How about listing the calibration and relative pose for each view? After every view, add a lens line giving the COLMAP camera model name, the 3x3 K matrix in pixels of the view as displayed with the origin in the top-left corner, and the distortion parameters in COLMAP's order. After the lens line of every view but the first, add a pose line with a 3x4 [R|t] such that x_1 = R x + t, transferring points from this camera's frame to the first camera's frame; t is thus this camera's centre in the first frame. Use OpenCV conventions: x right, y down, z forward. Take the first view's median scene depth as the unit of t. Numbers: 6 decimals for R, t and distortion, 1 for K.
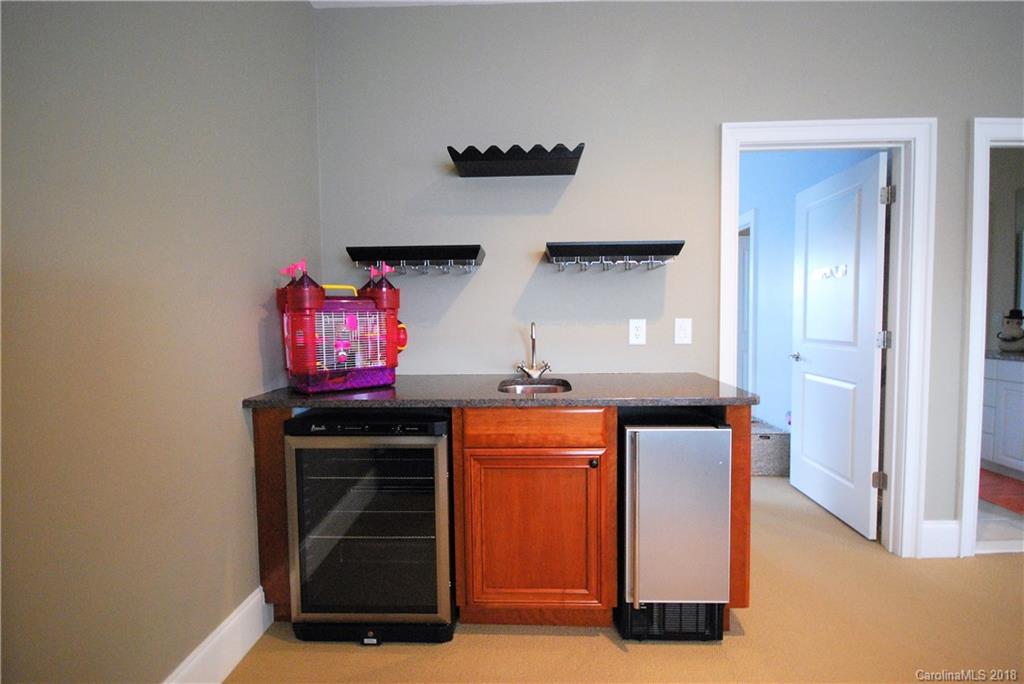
lens RADIAL K [[459.4, 0, 516.2], [0, 459.4, 340.8], [0, 0, 1]] dist [-0.004256, -0.000431]
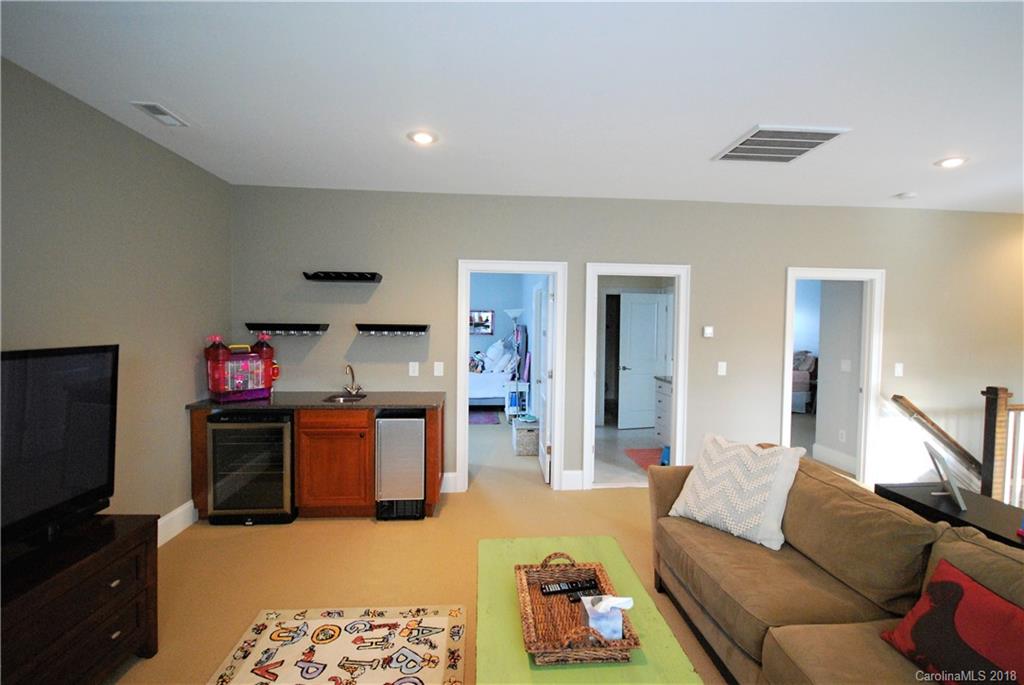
lens RADIAL K [[459.4, 0, 511.4], [0, 459.4, 342.4], [0, 0, 1]] dist [-0.004256, -0.000431]
pose [[0.992533, 0.018126, 0.120626, 0.536685], [-0.015884, 0.999683, -0.019515, -0.120863], [-0.120942, 0.017453, 0.992506, -1.093423]]
